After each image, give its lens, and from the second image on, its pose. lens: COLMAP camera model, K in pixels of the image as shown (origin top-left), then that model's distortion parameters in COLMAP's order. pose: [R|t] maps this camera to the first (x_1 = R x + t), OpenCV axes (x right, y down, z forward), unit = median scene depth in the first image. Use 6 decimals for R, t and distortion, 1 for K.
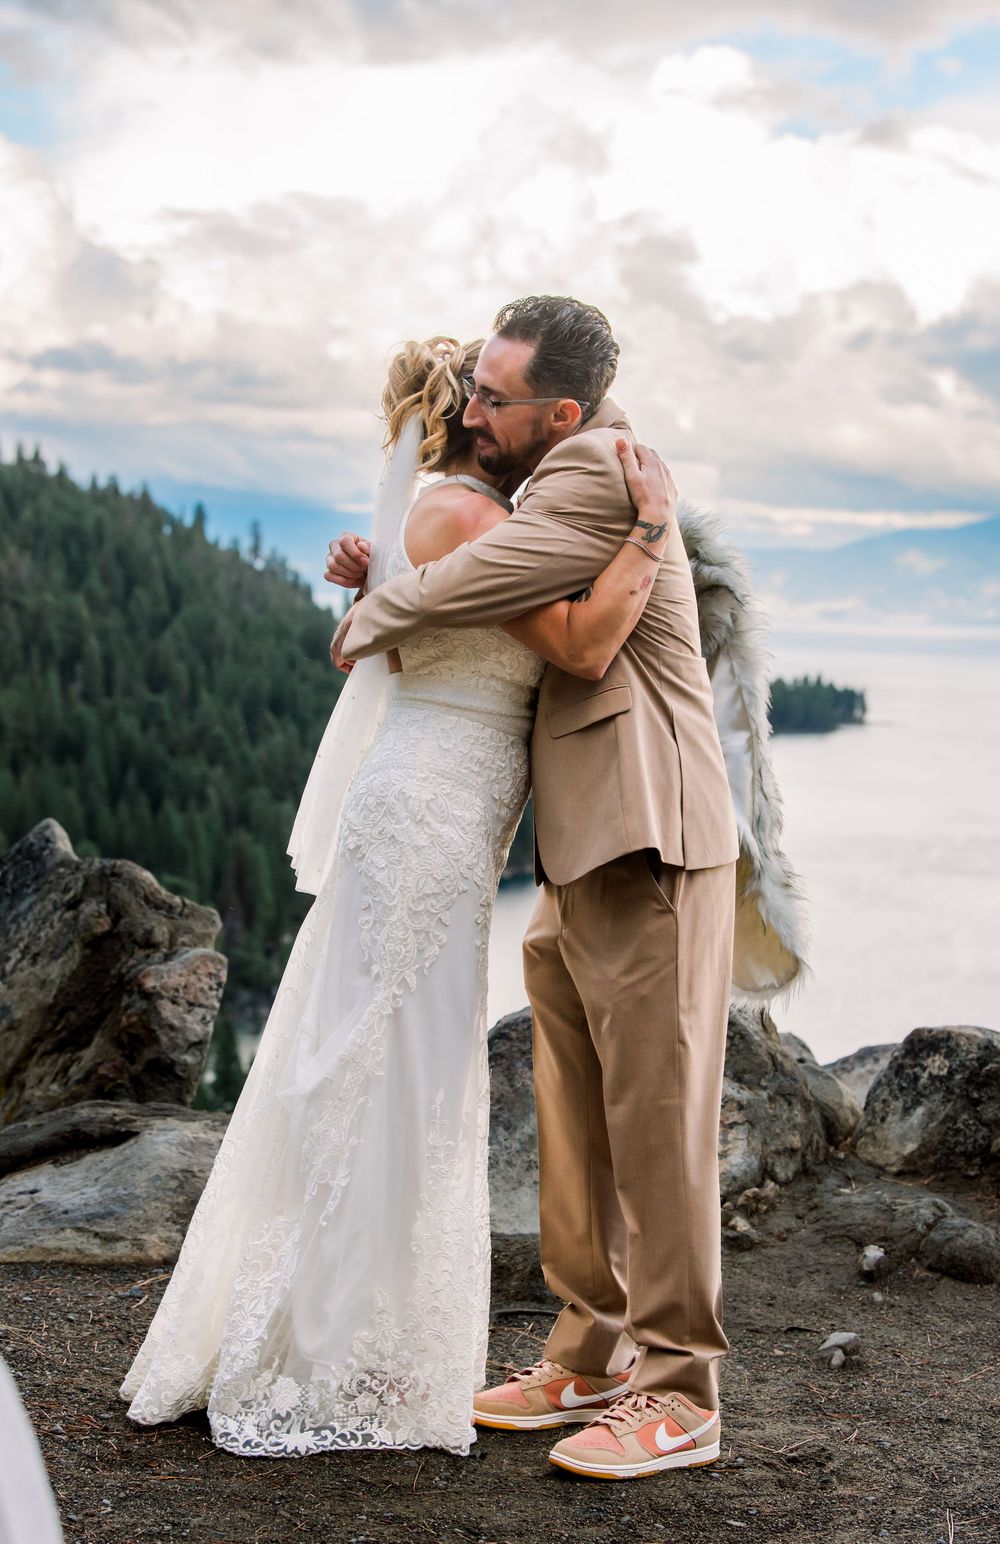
lens RADIAL K [[3138.9, 0, 442.8], [0, 3138.9, 752.9], [0, 0, 1]] dist [0.074573, -0.647191]
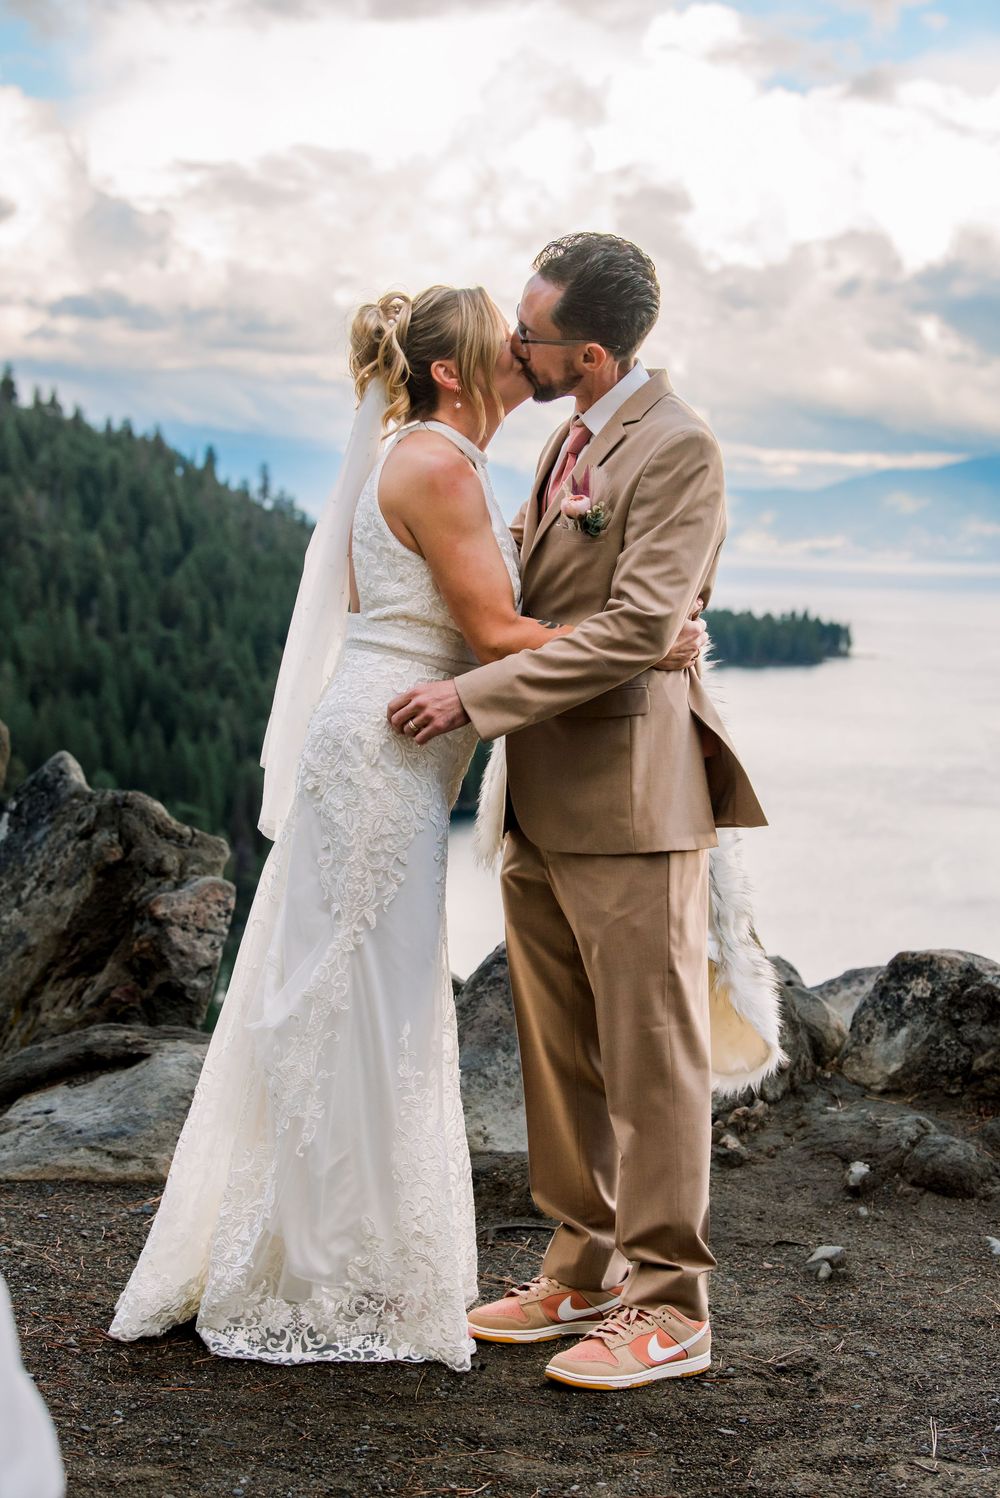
lens RADIAL K [[3013.9, 0, 467.9], [0, 3013.9, 747.9], [0, 0, 1]] dist [0.053996, -0.309227]
pose [[0.999970, -0.001851, 0.007518, 0.000555], [0.001695, 0.999784, 0.020702, -0.000512], [-0.007555, -0.020689, 0.999757, 0.006825]]
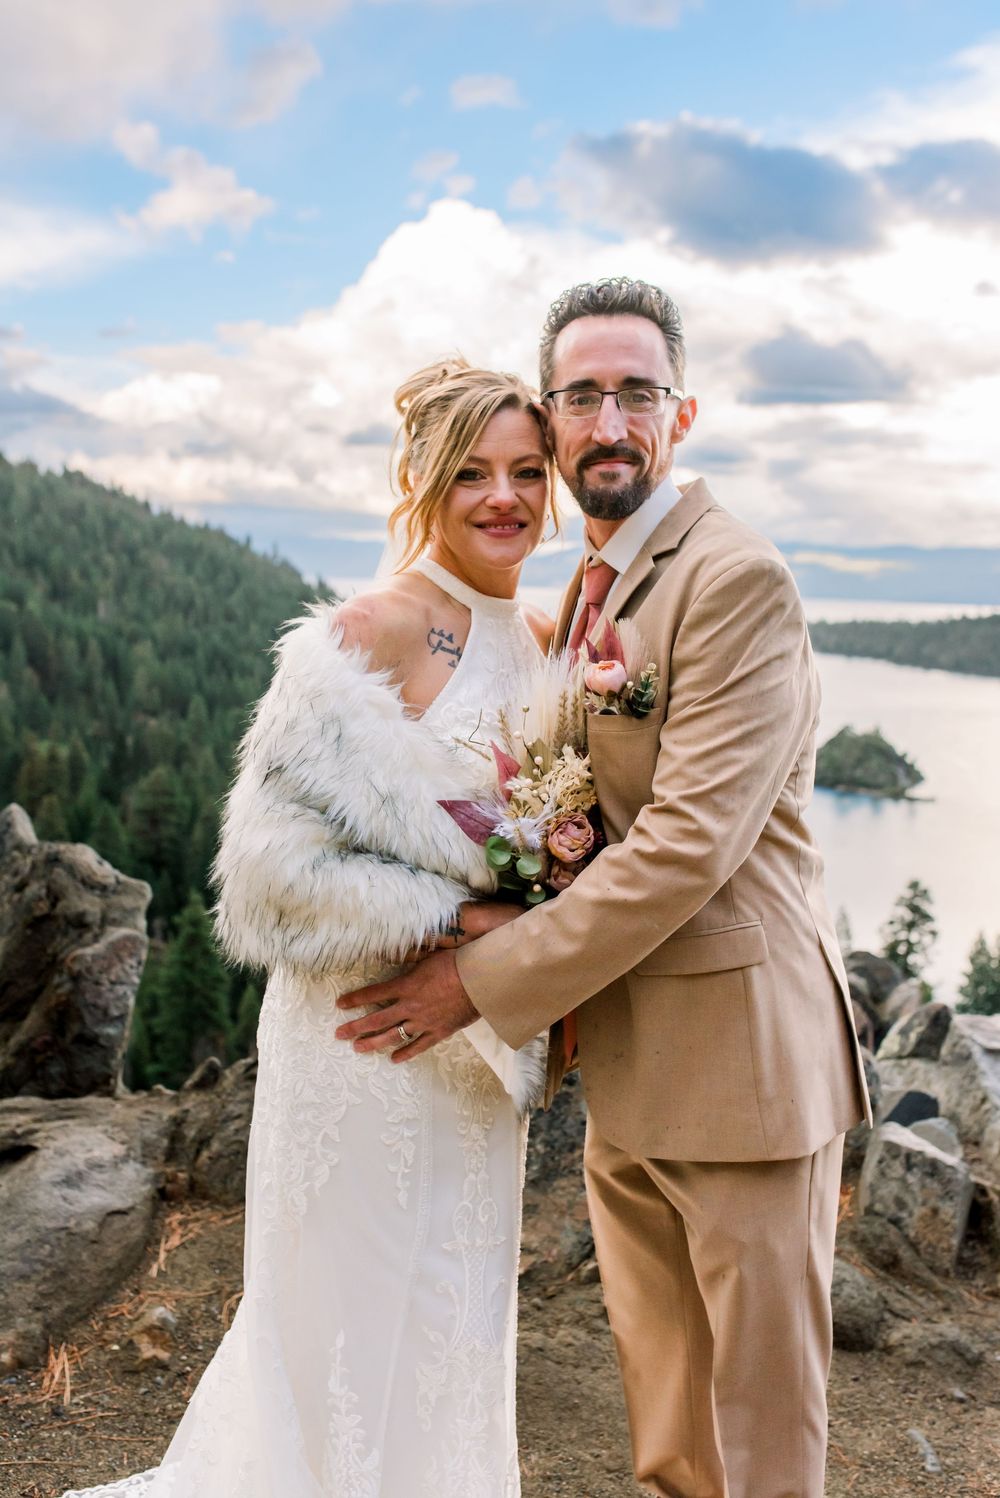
lens RADIAL K [[1432.4, 0, 537.0], [0, 1432.4, 727.5], [0, 0, 1]] dist [0.011135, 0.009491]
pose [[0.992880, -0.016413, 0.117981, 0.014157], [0.009865, 0.998389, 0.055868, -0.040985], [-0.118708, -0.054307, 0.991443, 0.437600]]
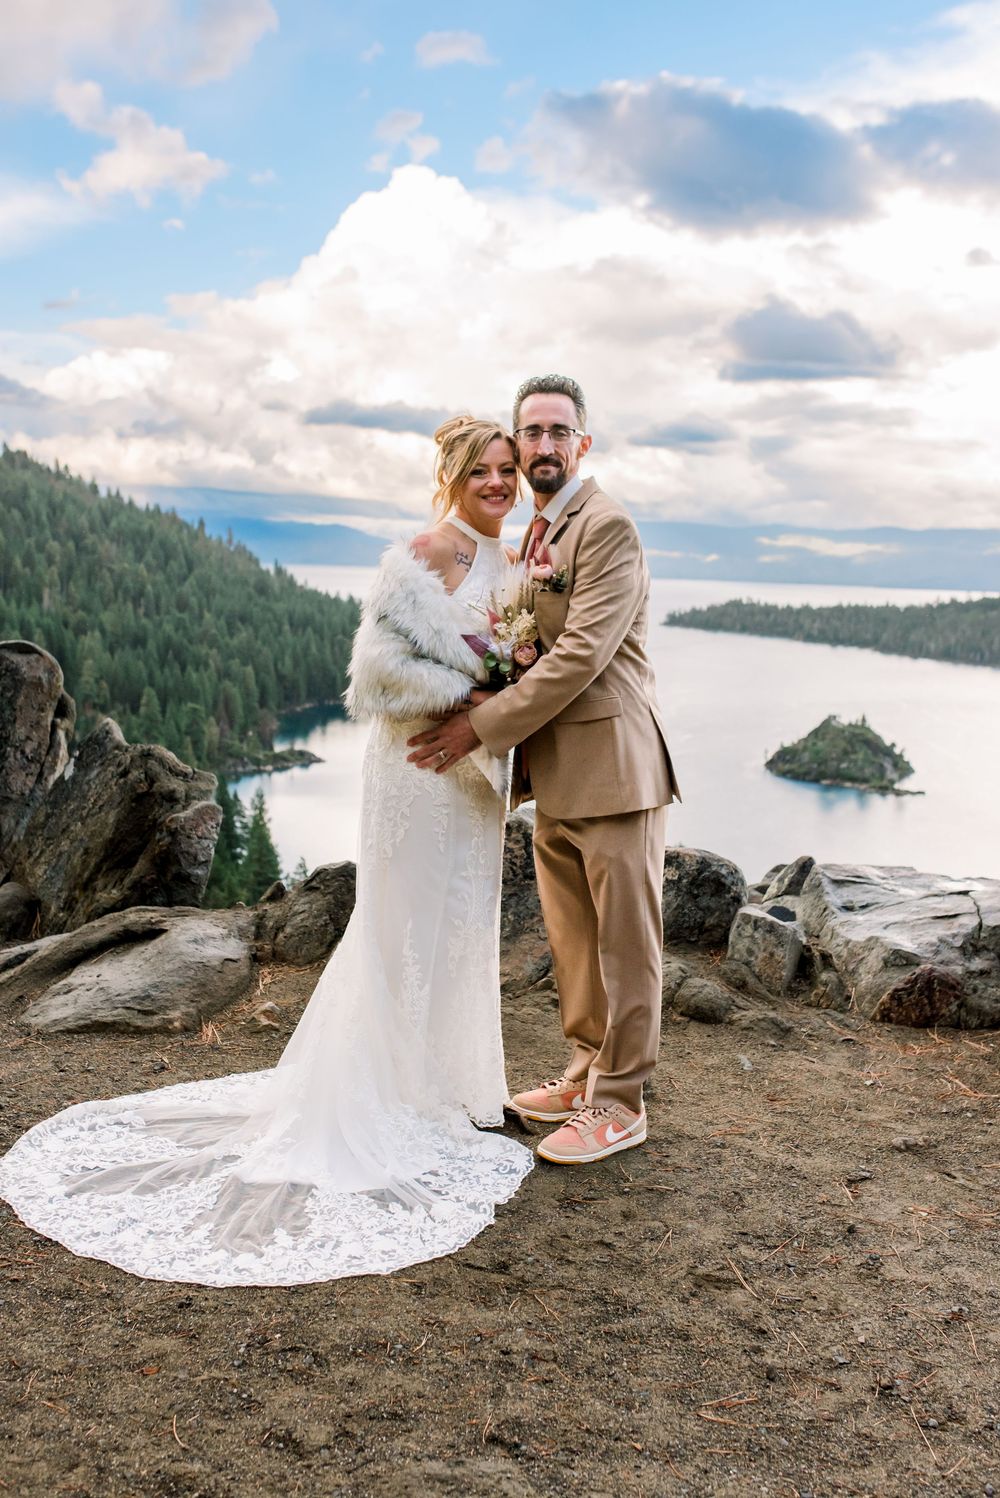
lens RADIAL K [[1520.2, 0, 500.0], [0, 1520.2, 749.0], [0, 0, 1]] dist [0.008924, 0.000297]
pose [[0.993424, -0.020159, 0.112702, -0.014017], [0.012002, 0.997290, 0.072591, -0.018701], [-0.113860, -0.070761, 0.990974, 0.207918]]
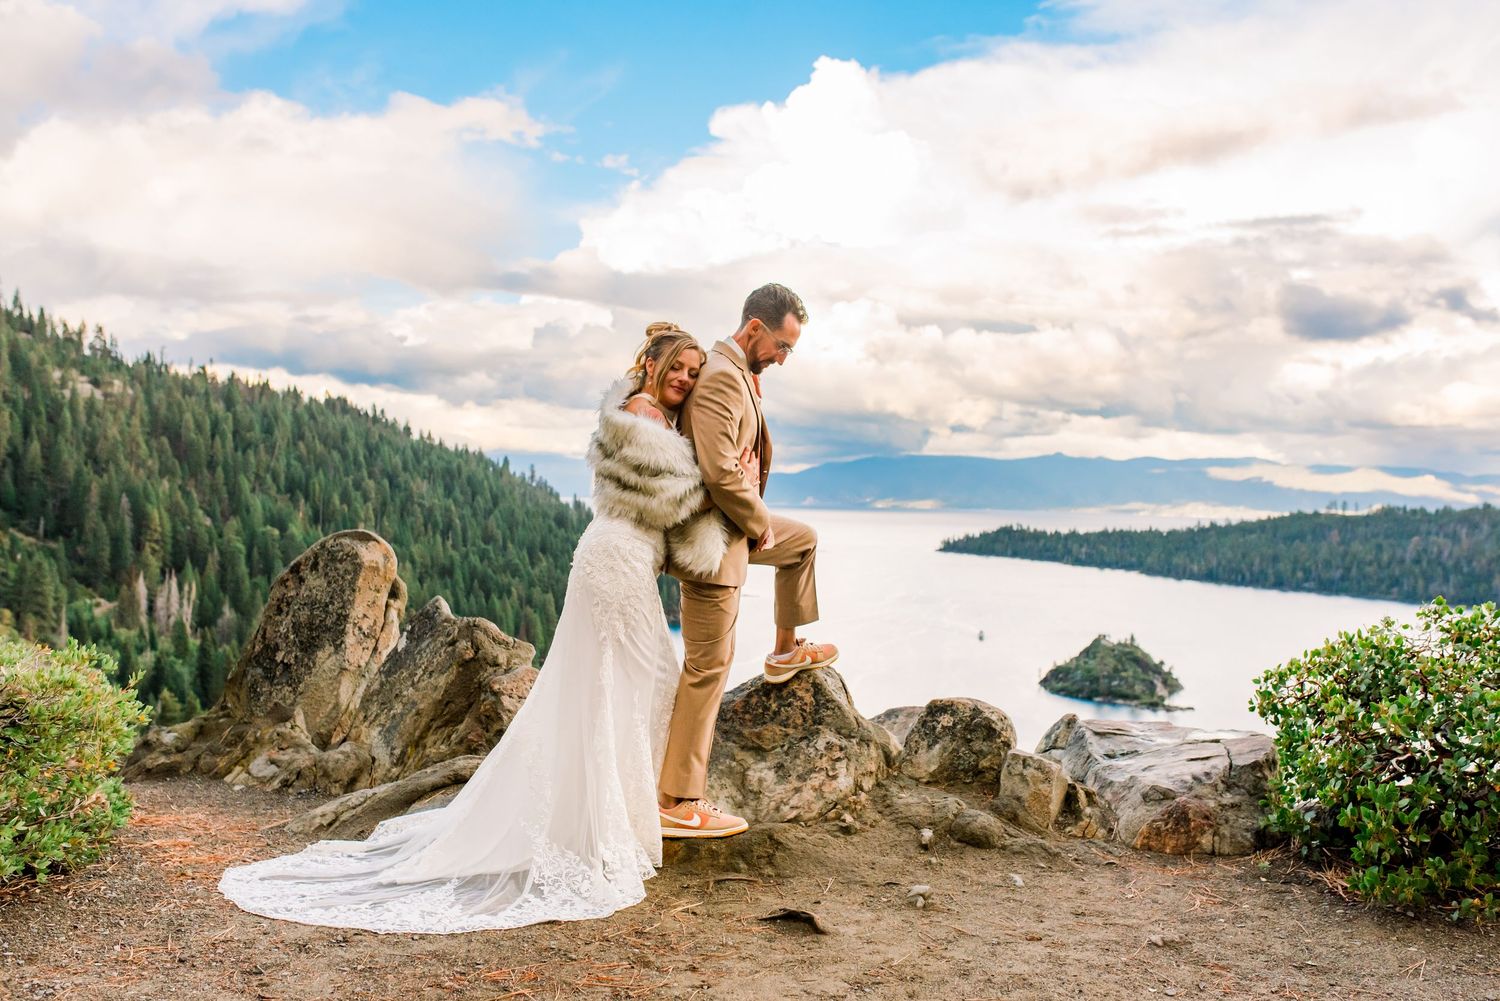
lens RADIAL K [[1434.3, 0, 750.0], [0, 1434.3, 500.5], [0, 0, 1]] dist [0.011135, 0.009491]
pose [[0.995716, -0.017760, 0.090743, -0.021451], [0.022006, 0.998698, -0.046013, 0.008460], [-0.089808, 0.047813, 0.994811, 0.167586]]
